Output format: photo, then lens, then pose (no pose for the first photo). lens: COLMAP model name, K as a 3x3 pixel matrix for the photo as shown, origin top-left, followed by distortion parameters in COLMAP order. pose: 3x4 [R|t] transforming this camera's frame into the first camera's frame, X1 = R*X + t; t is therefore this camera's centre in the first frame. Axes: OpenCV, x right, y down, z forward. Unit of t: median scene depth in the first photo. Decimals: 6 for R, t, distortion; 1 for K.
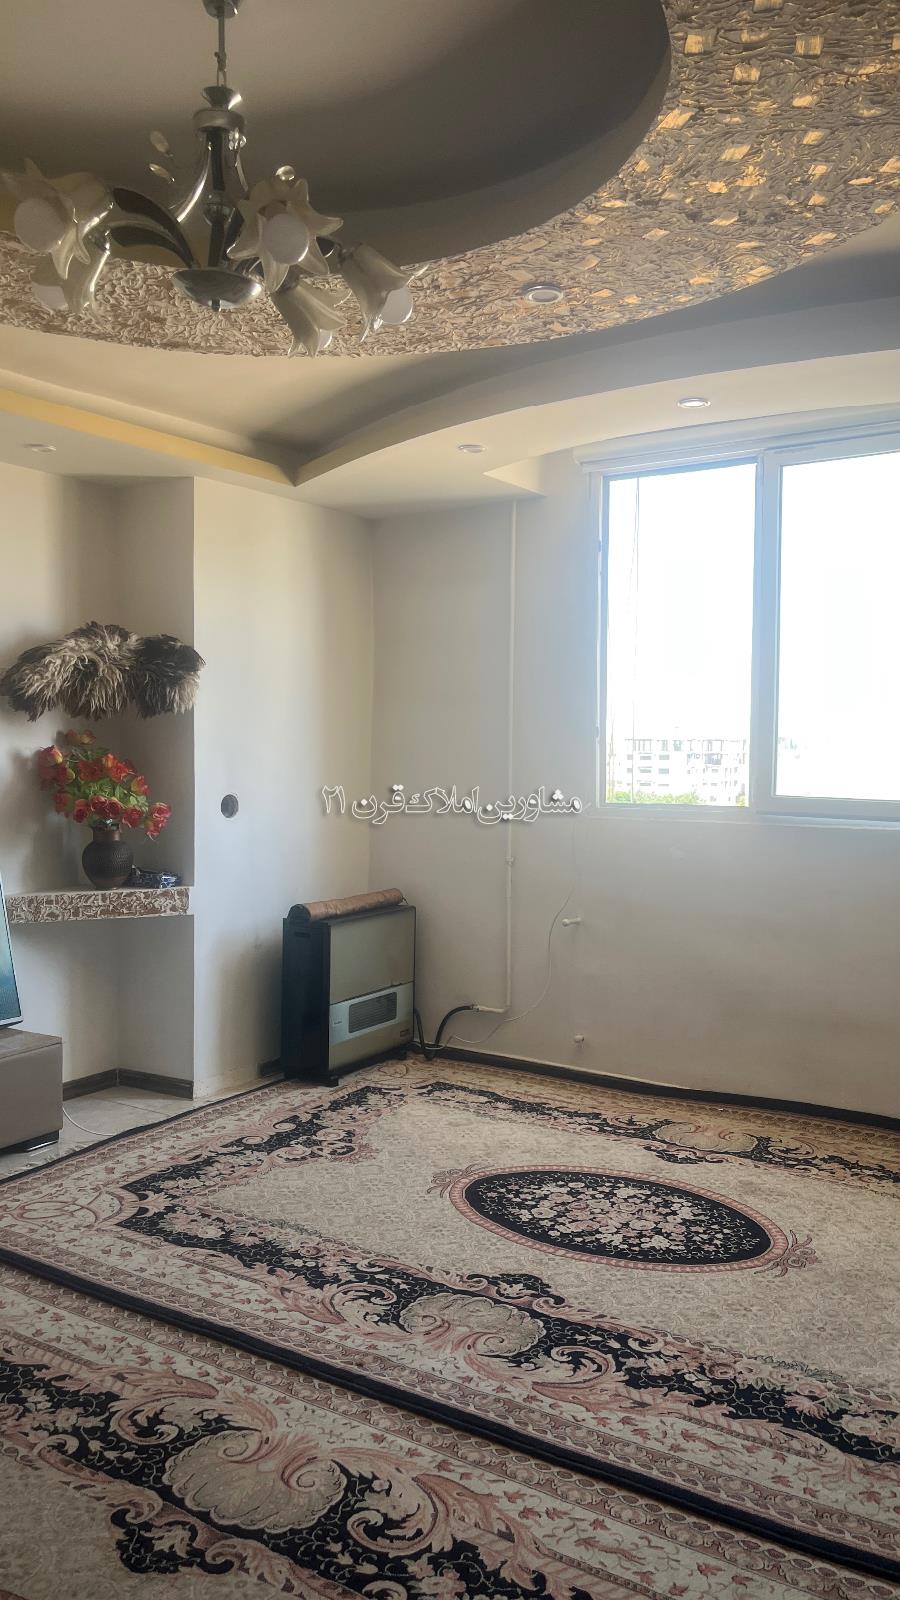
lens RADIAL K [[1176.9, 0, 484.3], [0, 1176.9, 760.8], [0, 0, 1]] dist [0.033036, -0.075652]
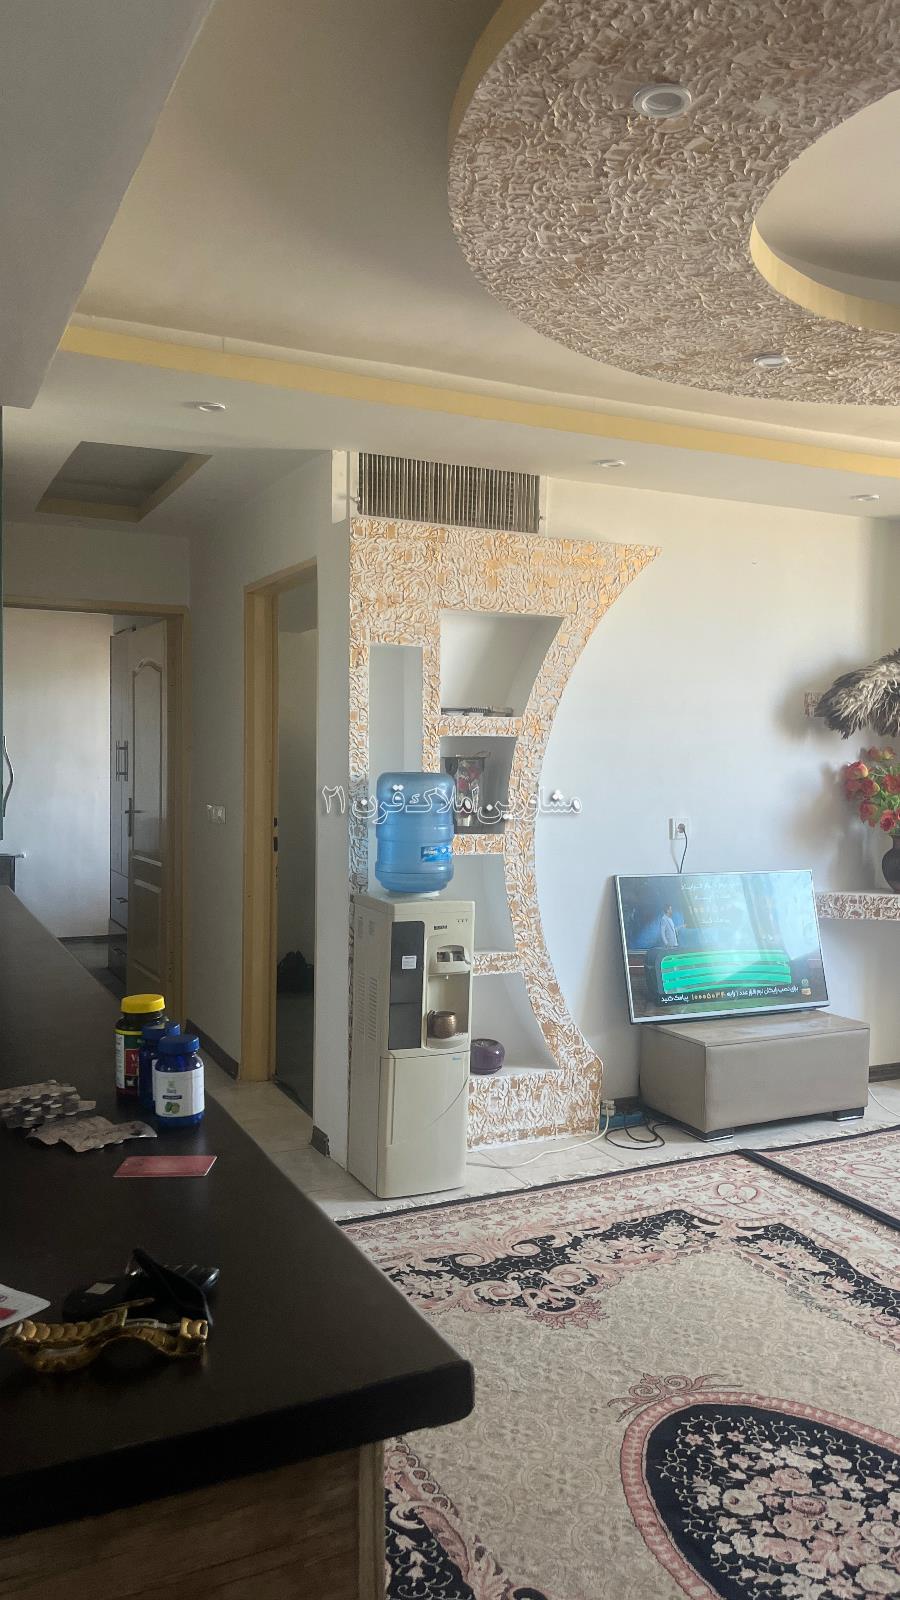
lens RADIAL K [[1176.9, 0, 459.1], [0, 1176.9, 794.9], [0, 0, 1]] dist [0.033036, -0.075652]
pose [[0.843552, 0.020457, -0.536657, 0.245043], [-0.015787, 0.999787, 0.013295, 0.000661], [0.536815, -0.002743, 0.843696, 0.380116]]
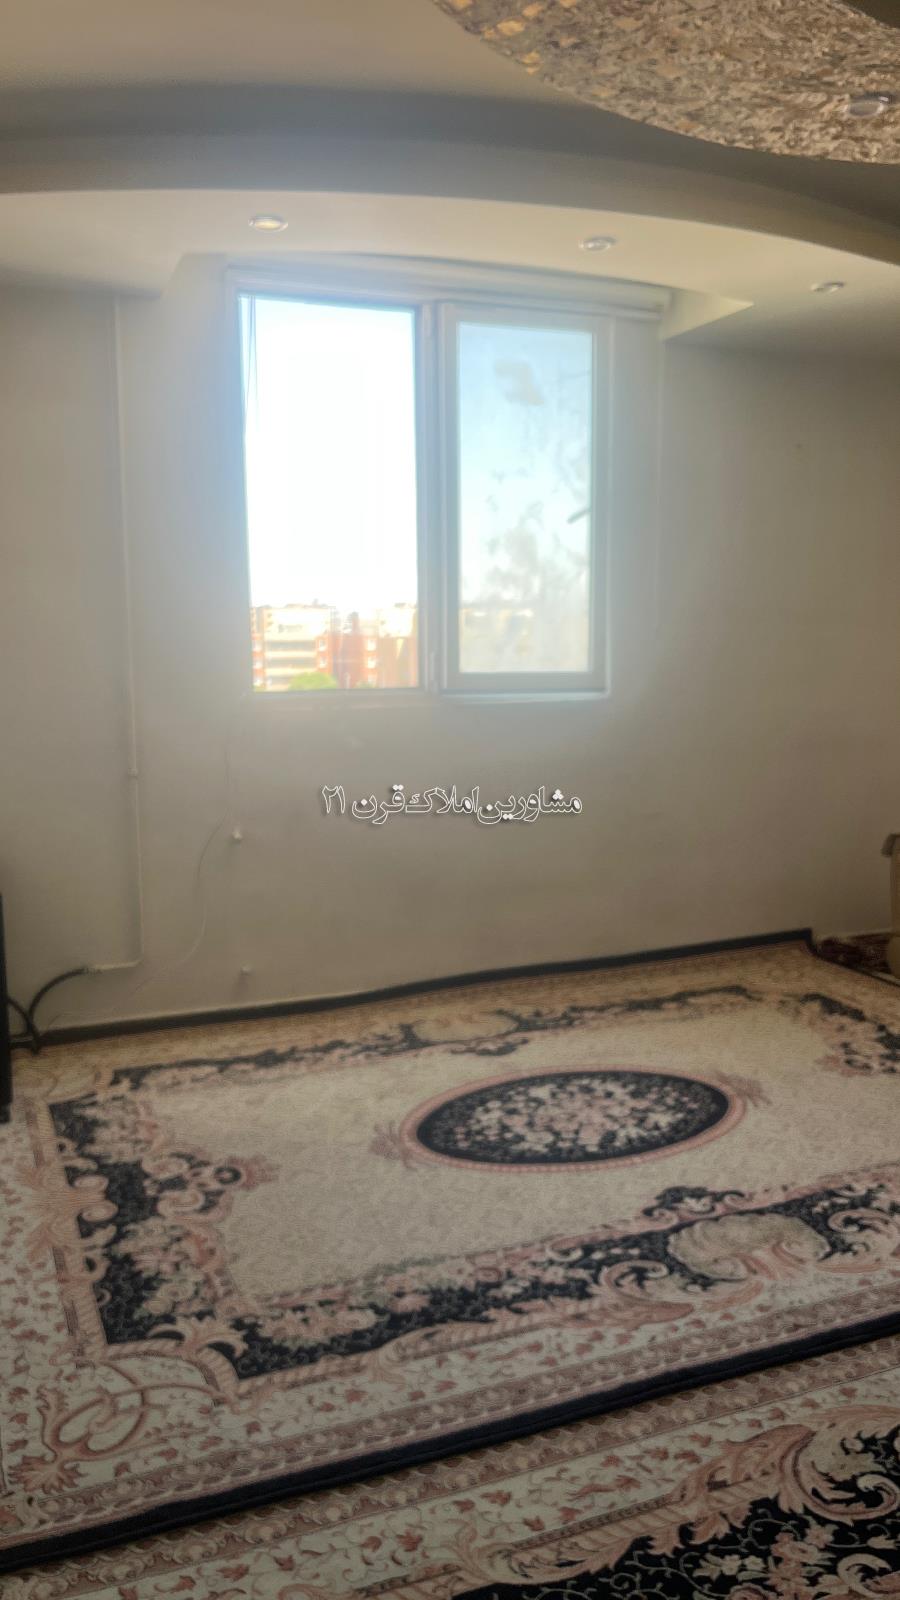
lens RADIAL K [[1176.9, 0, 453.0], [0, 1176.9, 806.5], [0, 0, 1]] dist [0.033036, -0.075652]
pose [[0.620032, -0.139649, 0.772049, -0.650786], [0.028854, 0.987425, 0.155433, -0.019407], [-0.784046, -0.074097, 0.616264, 0.487323]]
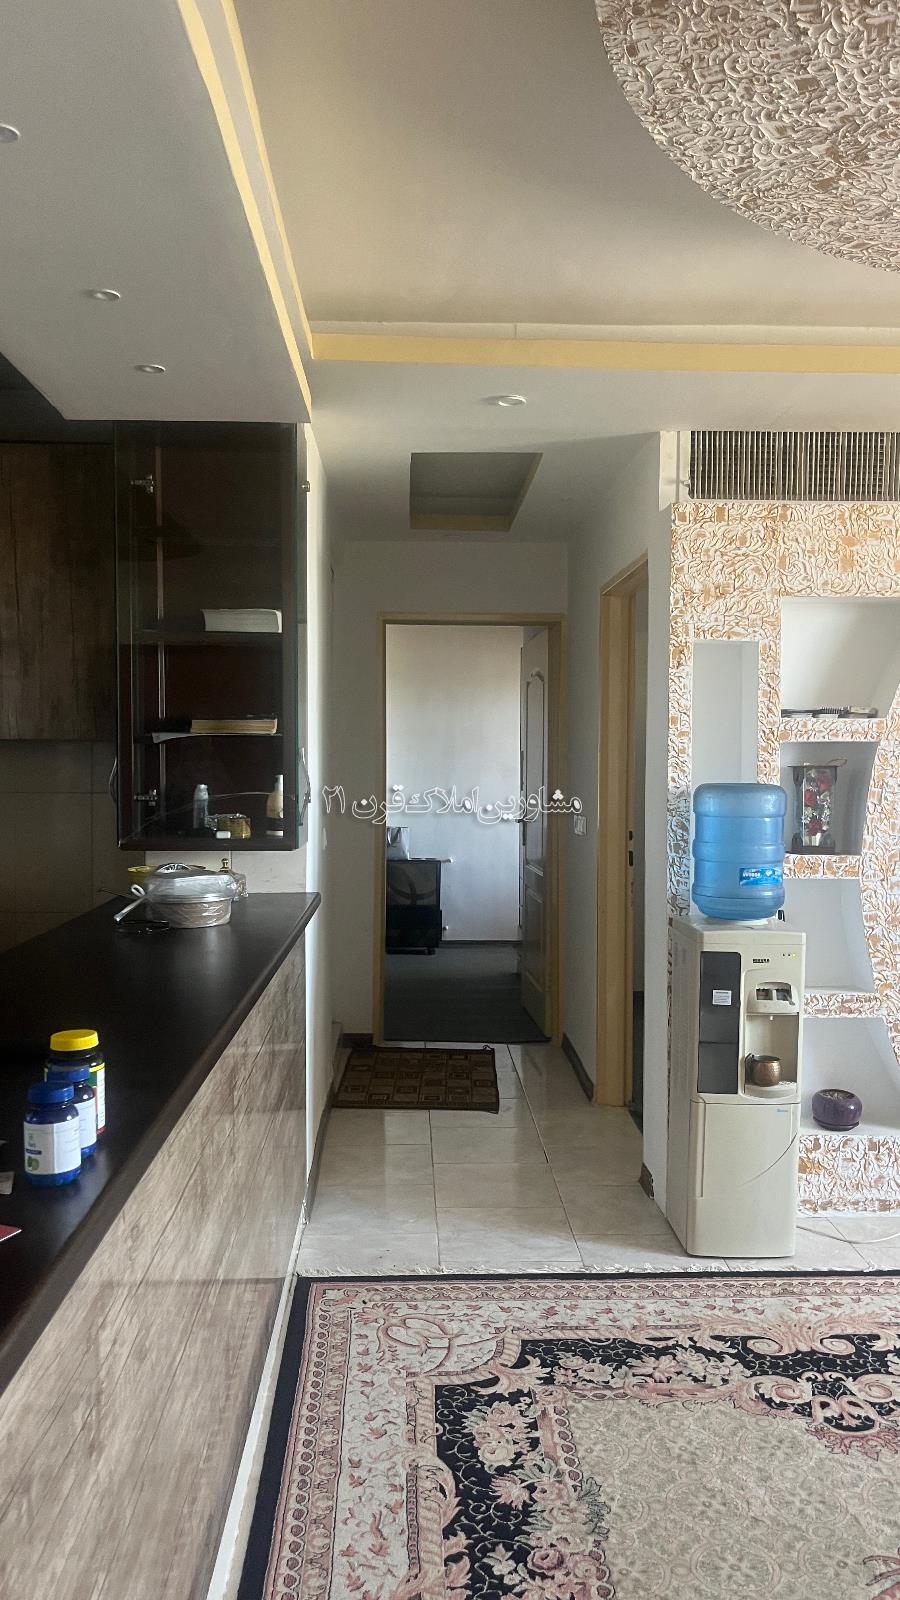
lens RADIAL K [[1176.9, 0, 436.7], [0, 1176.9, 814.2], [0, 0, 1]] dist [0.033036, -0.075652]
pose [[0.545474, 0.035407, -0.837379, 0.299749], [-0.017855, 0.999371, 0.030625, -0.004951], [0.837937, -0.001753, 0.545764, 0.535629]]
